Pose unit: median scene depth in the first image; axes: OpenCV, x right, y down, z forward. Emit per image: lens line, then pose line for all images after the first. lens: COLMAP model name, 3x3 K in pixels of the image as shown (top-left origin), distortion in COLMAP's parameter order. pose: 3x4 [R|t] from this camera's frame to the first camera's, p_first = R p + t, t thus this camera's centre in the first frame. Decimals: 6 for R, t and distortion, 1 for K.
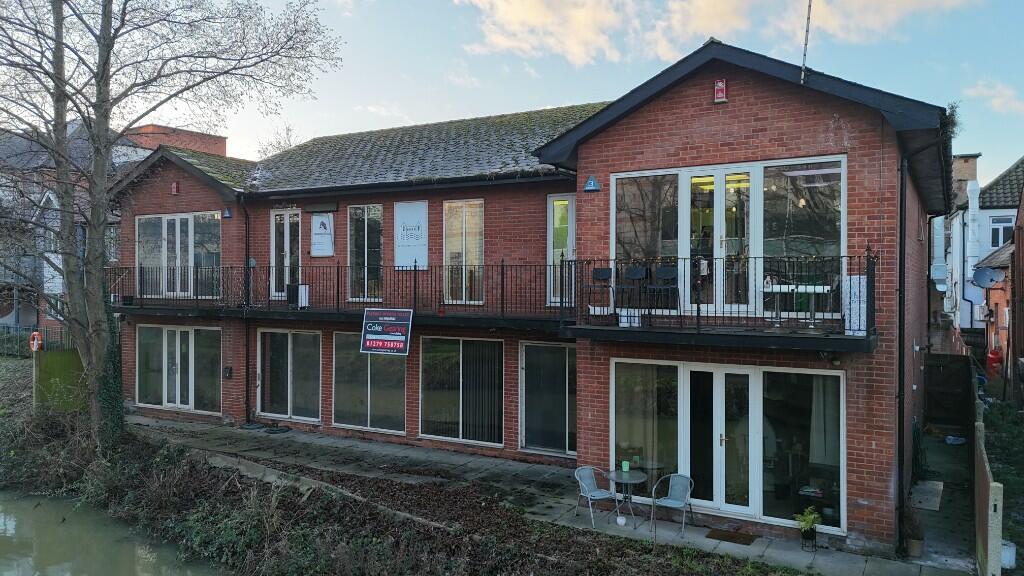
lens RADIAL K [[746.5, 0, 512.0], [0, 746.5, 288.0], [0, 0, 1]] dist [0.100668, -0.113843]
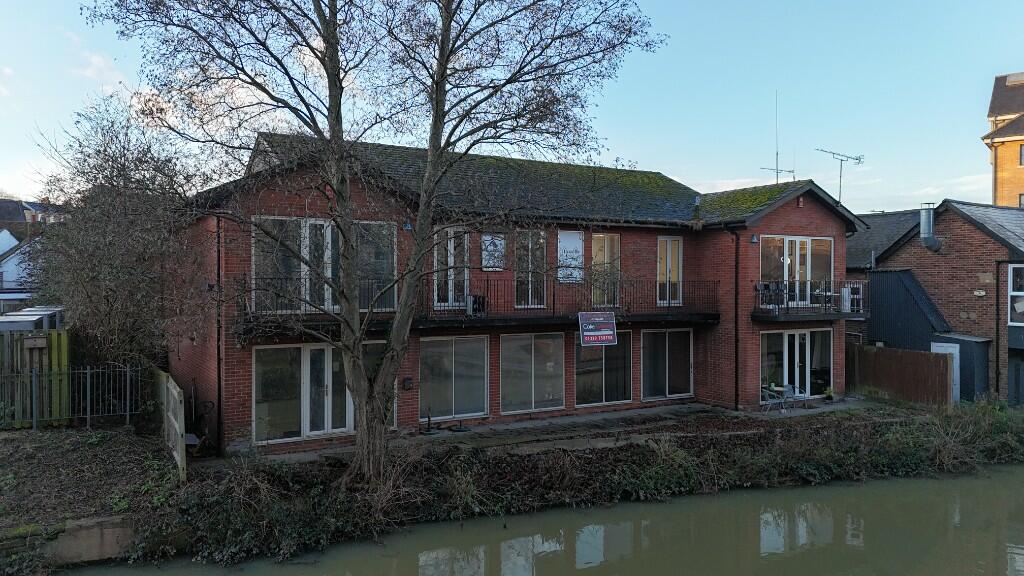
lens RADIAL K [[746.5, 0, 512.0], [0, 746.5, 288.0], [0, 0, 1]] dist [0.100668, -0.113843]
pose [[0.484816, -0.007002, 0.874588, -1.449650], [0.005957, 0.999971, 0.004704, -0.022838], [-0.874596, 0.002930, 0.484844, 0.489147]]
